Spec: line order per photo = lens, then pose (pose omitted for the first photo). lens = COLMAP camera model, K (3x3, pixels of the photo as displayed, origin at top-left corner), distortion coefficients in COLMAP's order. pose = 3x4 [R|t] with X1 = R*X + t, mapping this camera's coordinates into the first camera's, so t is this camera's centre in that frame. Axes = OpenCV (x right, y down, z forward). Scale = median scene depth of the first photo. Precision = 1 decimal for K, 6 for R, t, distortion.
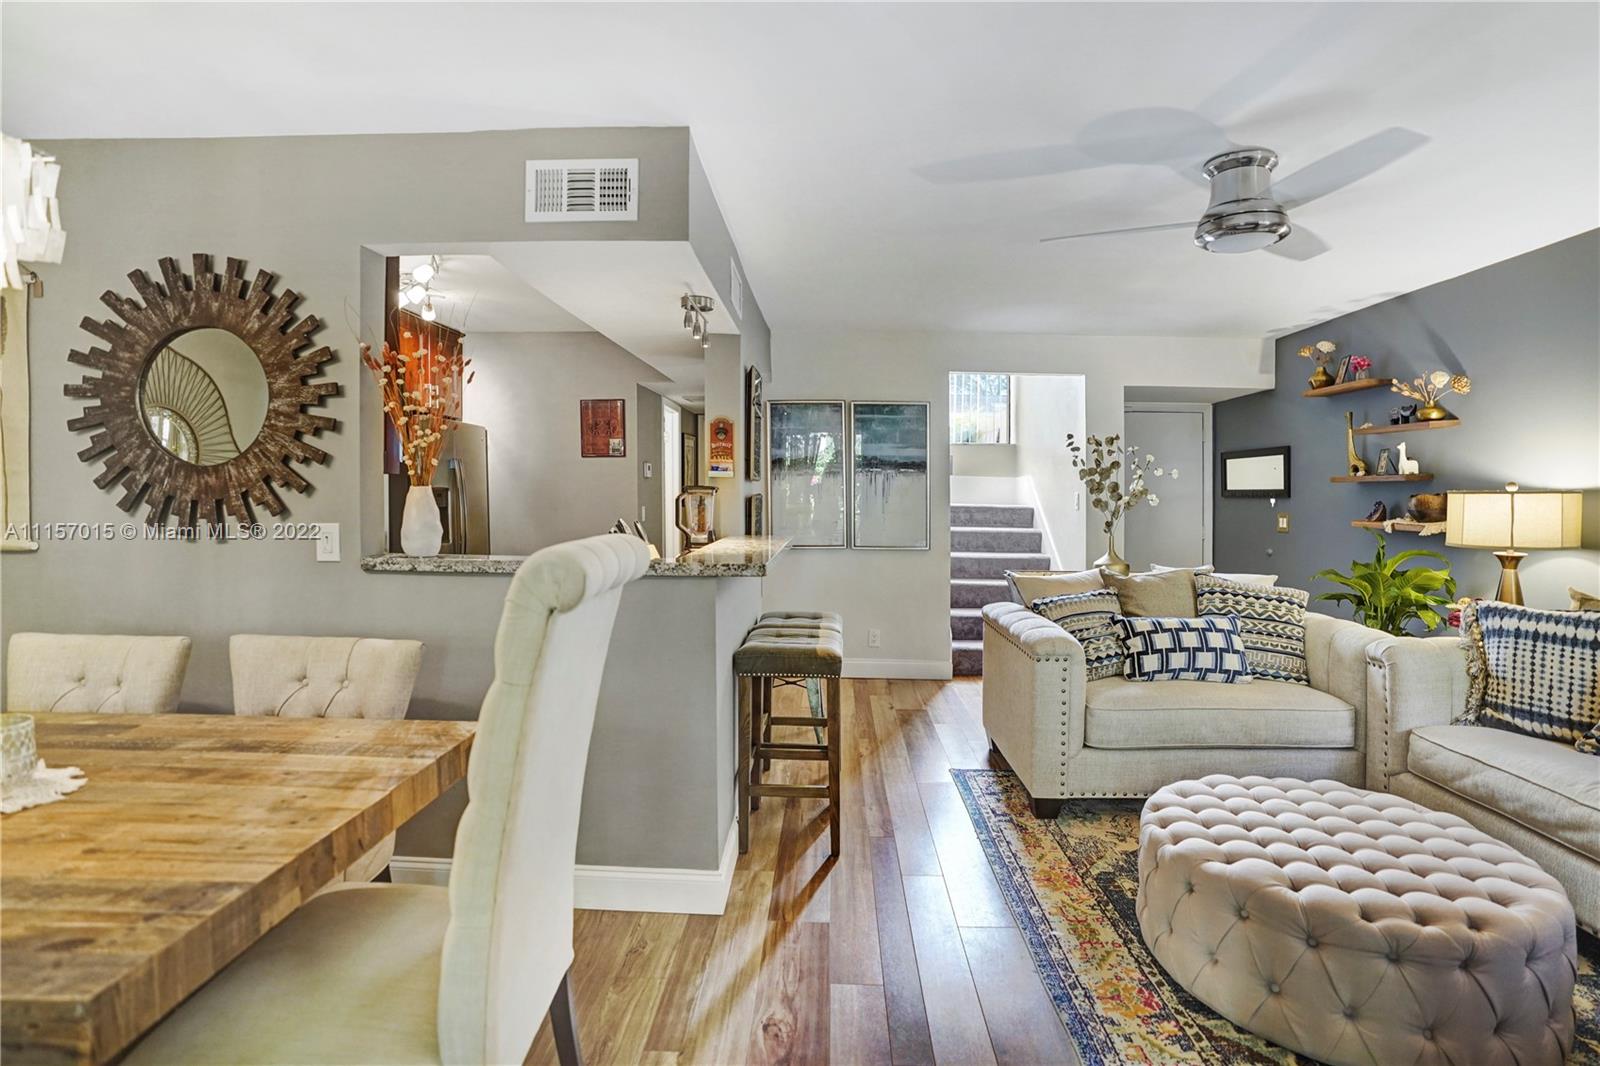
lens RADIAL K [[754.5, 0, 804.6], [0, 754.5, 501.2], [0, 0, 1]] dist [-0.063604, 0.023555]
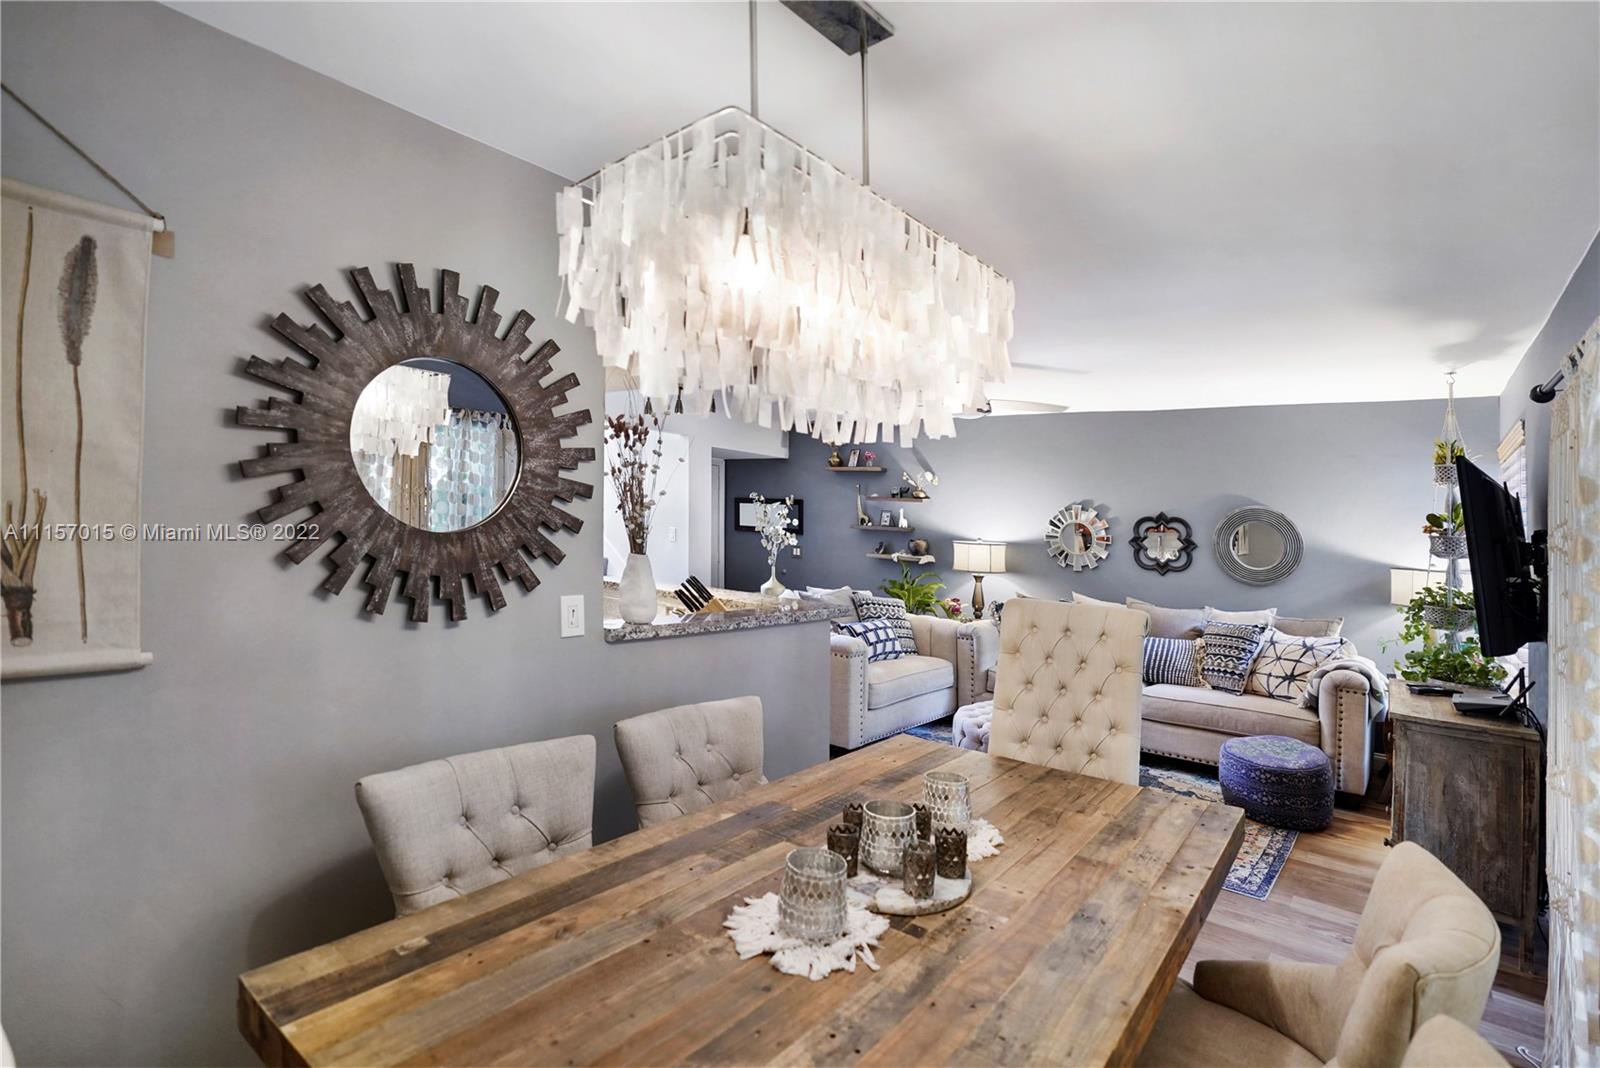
lens RADIAL K [[738.9, 0, 798.2], [0, 738.9, 468.6], [0, 0, 1]] dist [-0.016876, 0.000624]
pose [[0.620497, 0.077023, 0.780417, -0.886629], [-0.034563, 0.996884, -0.070908, -0.054454], [-0.783446, 0.017025, 0.621226, 0.137606]]
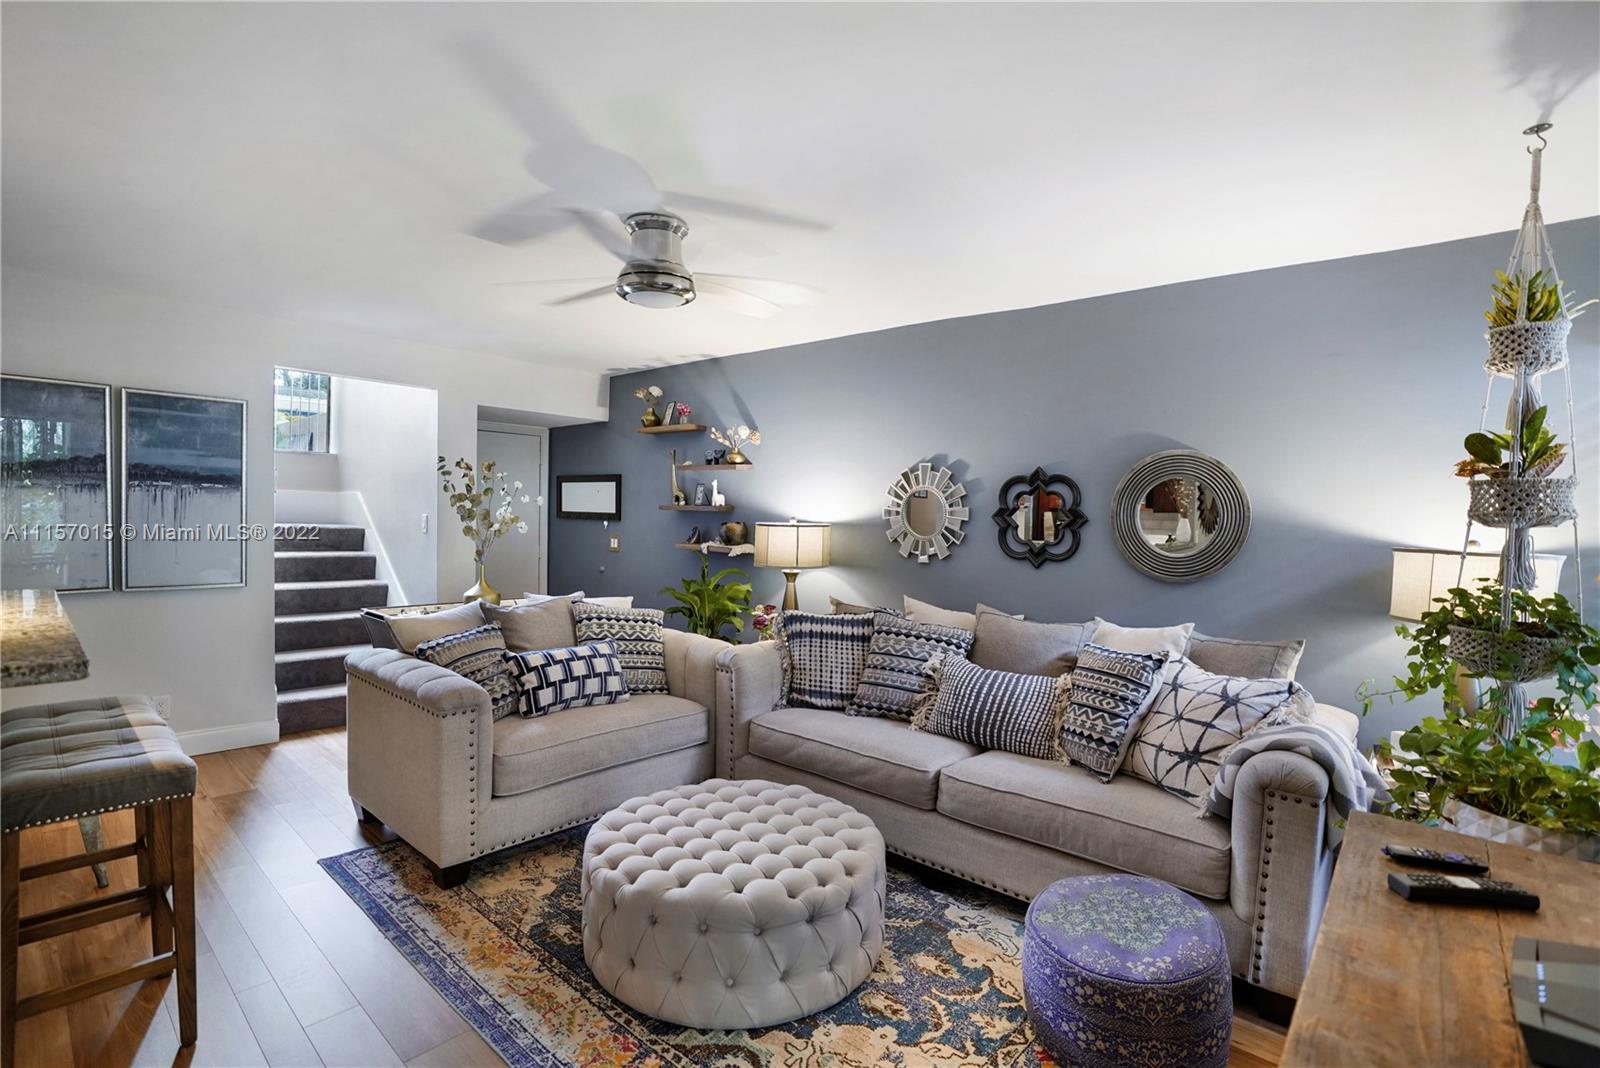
lens RADIAL K [[760.5, 0, 779.0], [0, 760.5, 530.4], [0, 0, 1]] dist [-0.065711, 0.021489]
pose [[0.656496, -0.008716, 0.754279, -0.090603], [-0.012611, 0.999667, 0.022527, -0.032843], [-0.754224, -0.024302, 0.656168, 0.104421]]
